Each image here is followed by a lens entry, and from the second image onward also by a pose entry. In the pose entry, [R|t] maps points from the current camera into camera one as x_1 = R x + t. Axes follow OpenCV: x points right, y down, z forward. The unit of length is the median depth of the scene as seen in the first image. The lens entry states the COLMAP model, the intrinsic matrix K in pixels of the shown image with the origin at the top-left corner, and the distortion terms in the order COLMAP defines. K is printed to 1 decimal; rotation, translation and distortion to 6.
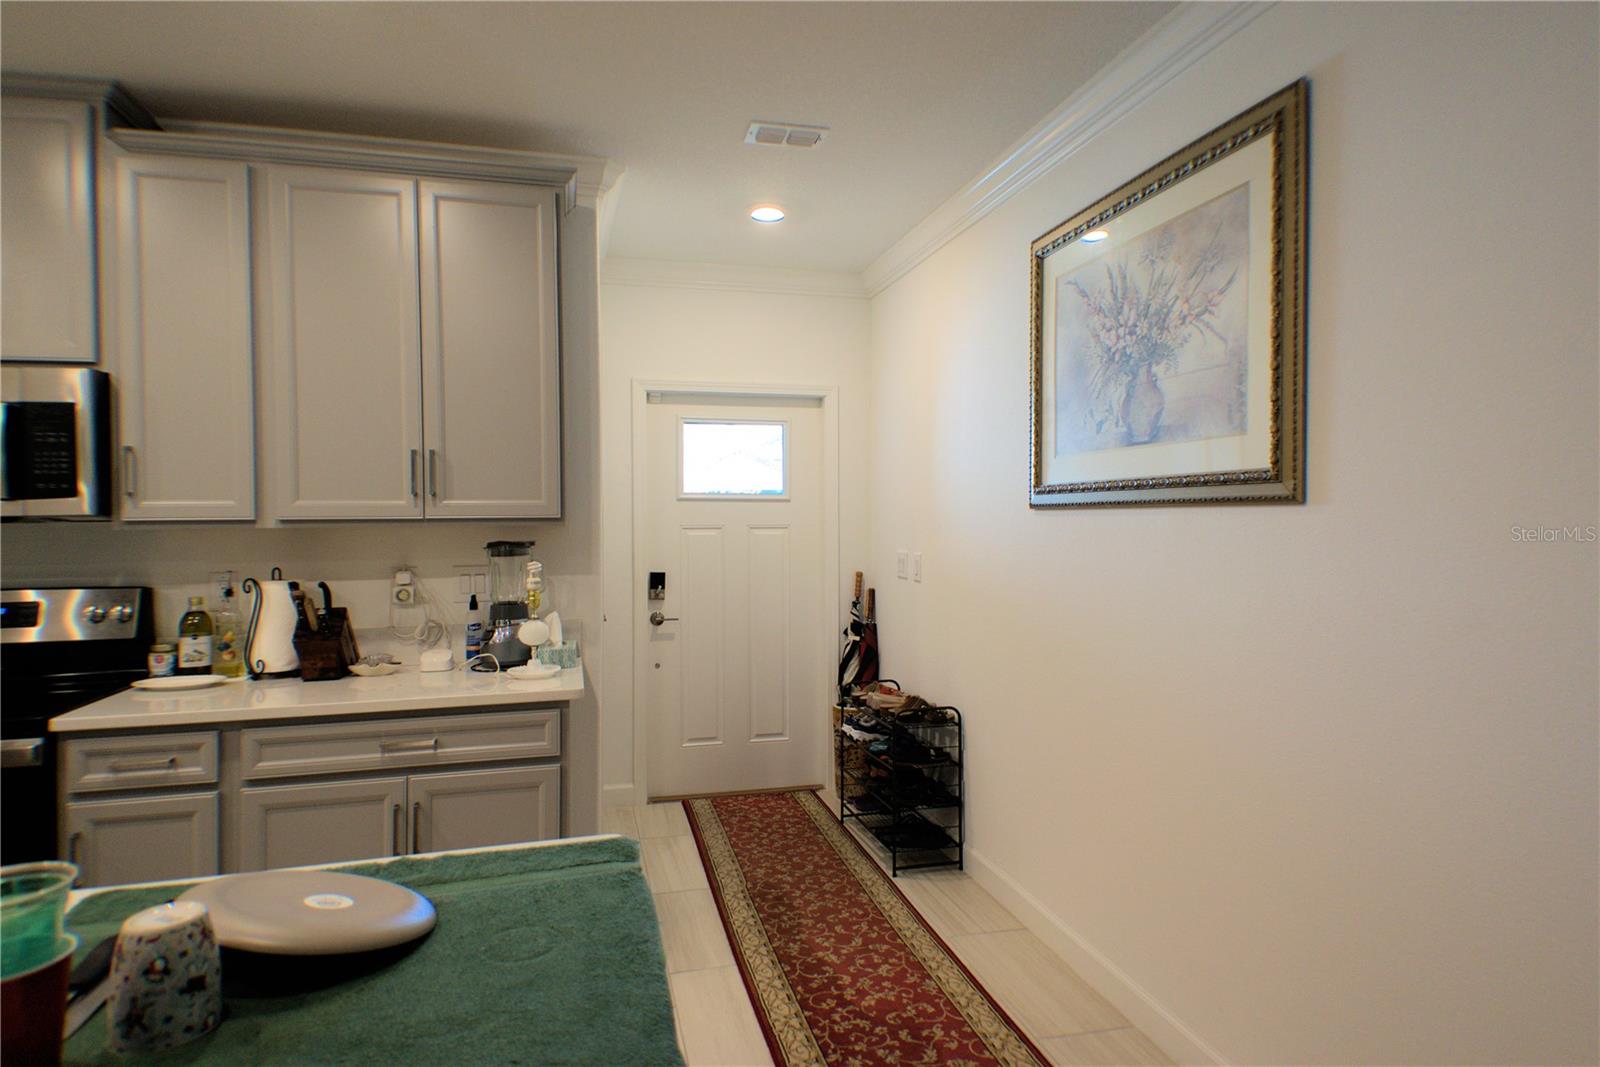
lens RADIAL K [[923.6, 0, 823.0], [0, 923.6, 524.6], [0, 0, 1]] dist [0.044016, -0.023027]
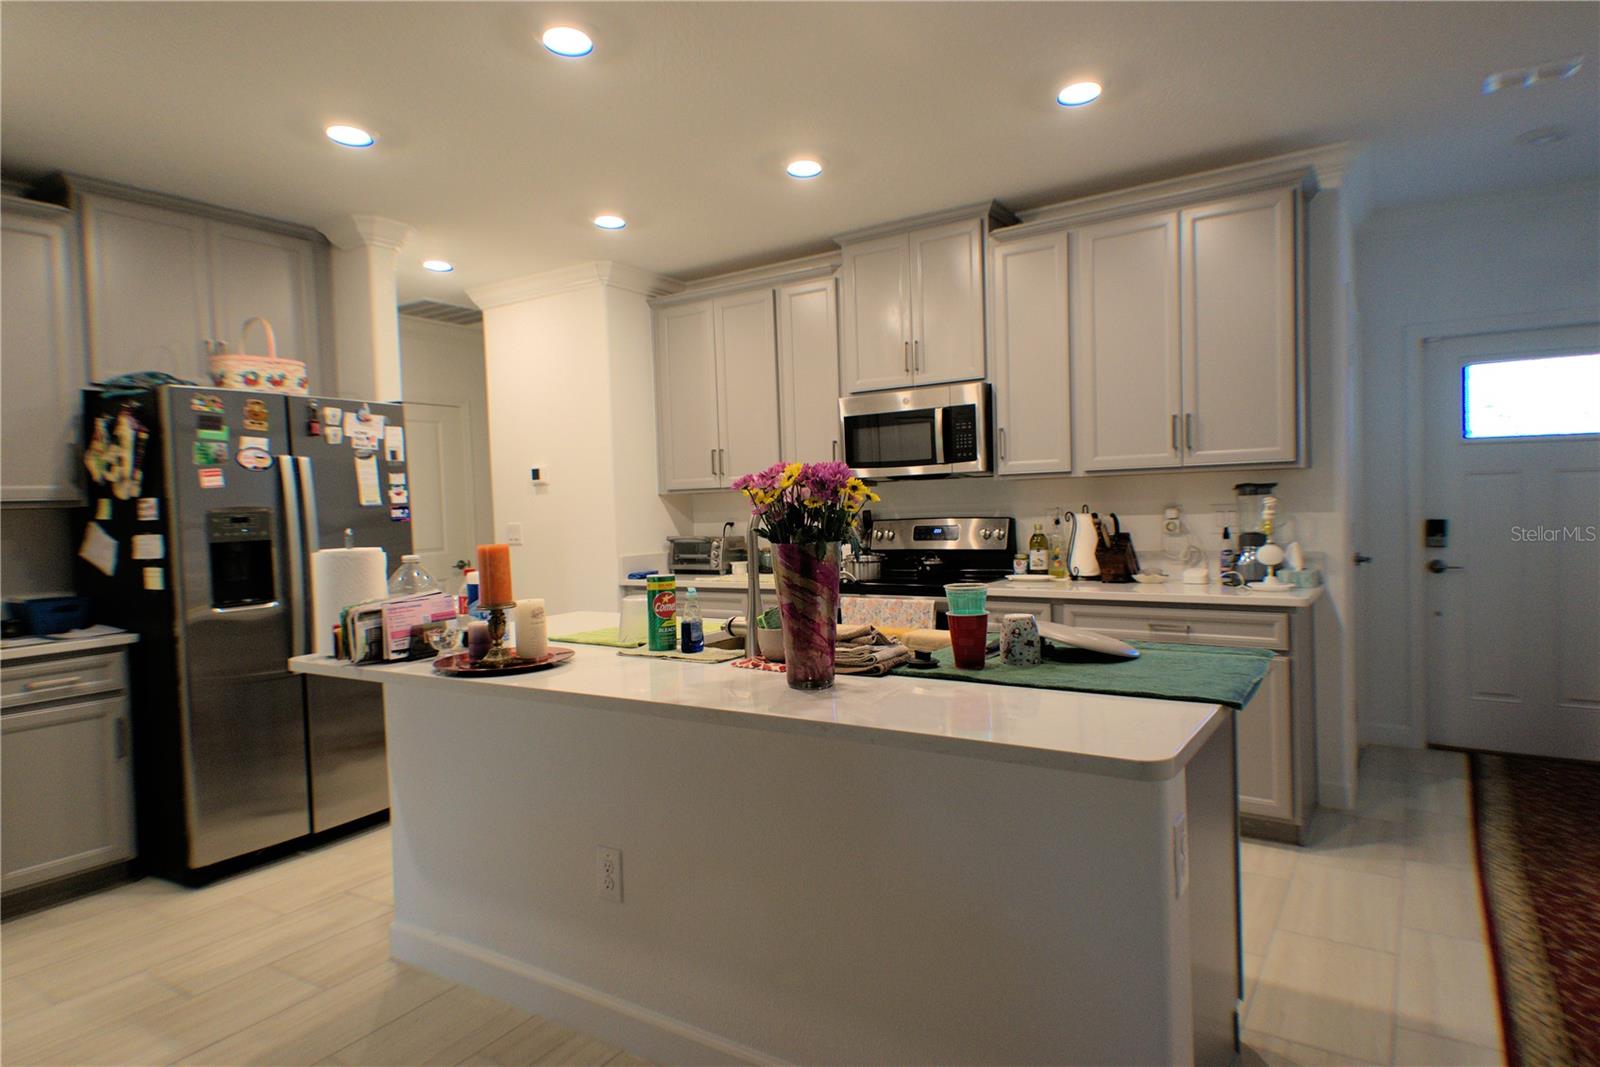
lens RADIAL K [[923.6, 0, 784.6], [0, 923.6, 524.2], [0, 0, 1]] dist [0.044016, -0.023027]
pose [[0.649294, 0.004443, -0.760524, 0.214363], [0.016896, 0.999652, 0.020265, 0.039872], [0.760350, -0.026008, 0.648993, -0.298810]]
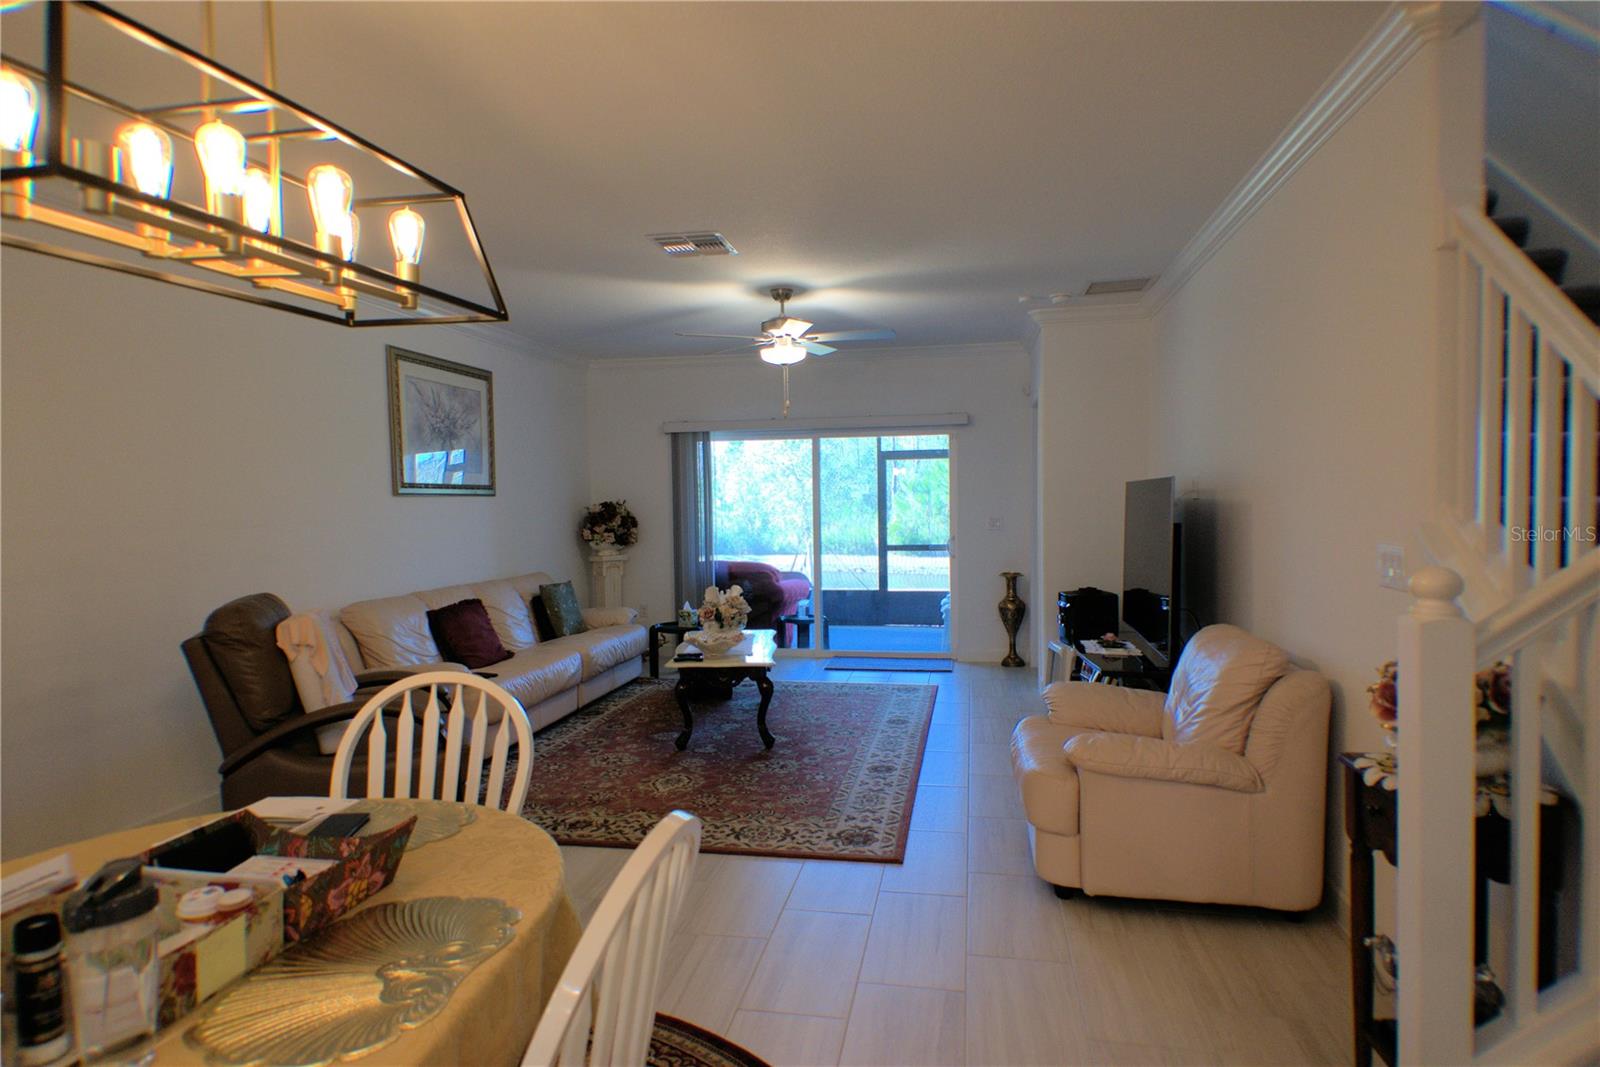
lens RADIAL K [[923.6, 0, 786.0], [0, 923.6, 522.0], [0, 0, 1]] dist [0.044016, -0.023027]
pose [[-0.888972, 0.004409, 0.457941, -1.359591], [0.029670, 0.998407, 0.047985, -0.040771], [-0.457000, 0.056245, -0.887687, 2.442376]]
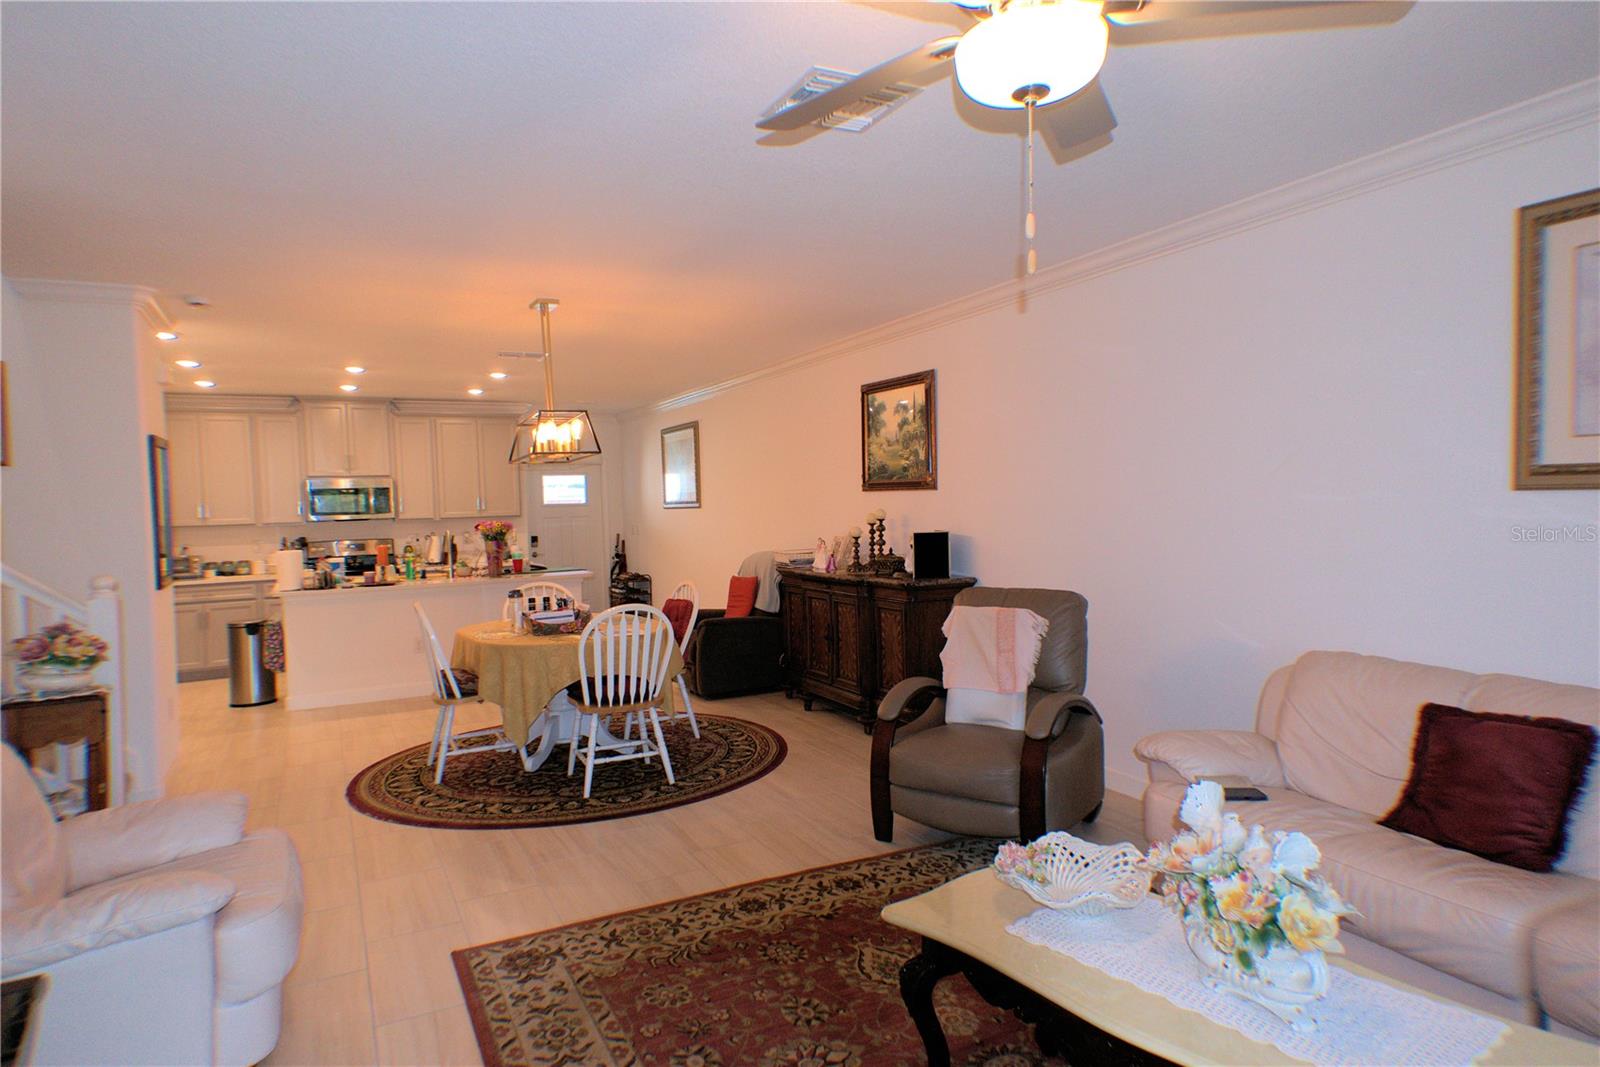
lens RADIAL K [[1002.2, 0, 830.1], [0, 1002.2, 535.1], [0, 0, 1]] dist [0.076093, -0.004805]
pose [[0.978907, -0.029287, 0.202195, 0.084399], [0.024248, 0.999332, 0.027355, -0.009618], [-0.202861, -0.021875, 0.978963, -2.970473]]
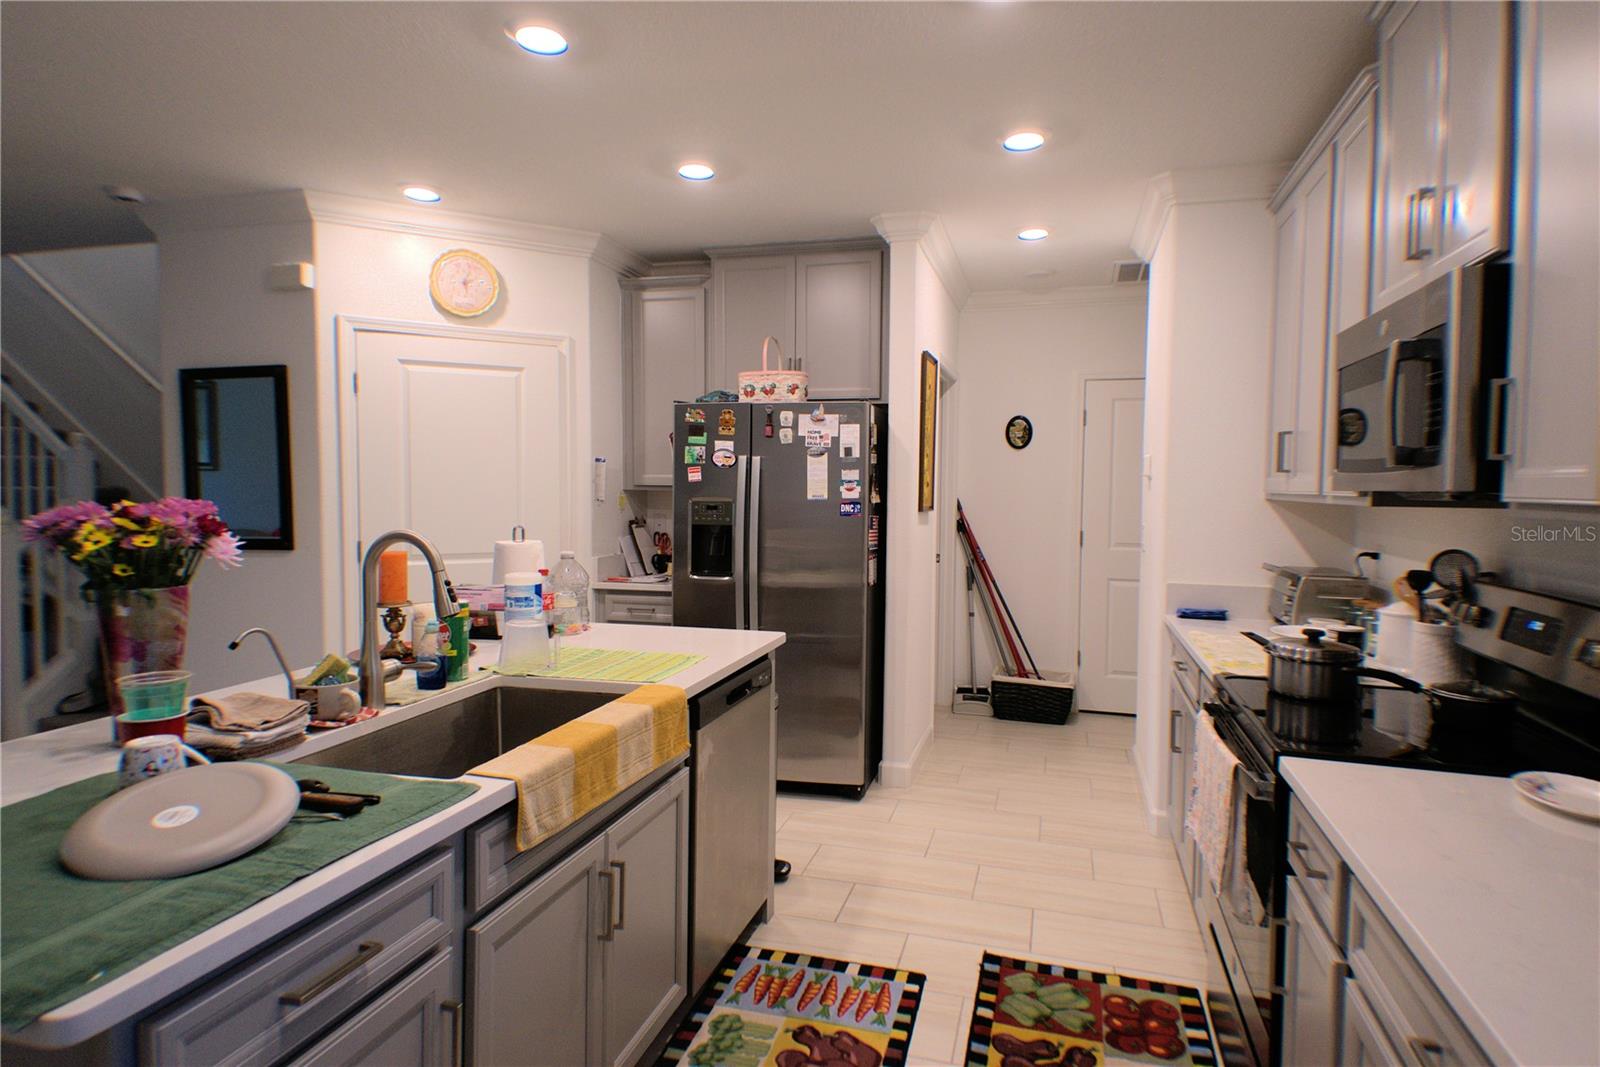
lens RADIAL K [[923.6, 0, 797.3], [0, 923.6, 529.7], [0, 0, 1]] dist [0.044016, -0.023027]
pose [[-0.526567, 0.052077, -0.848537, 0.034405], [-0.013824, 0.997466, 0.069795, -0.023564], [0.850021, 0.048482, -0.524512, 0.848211]]
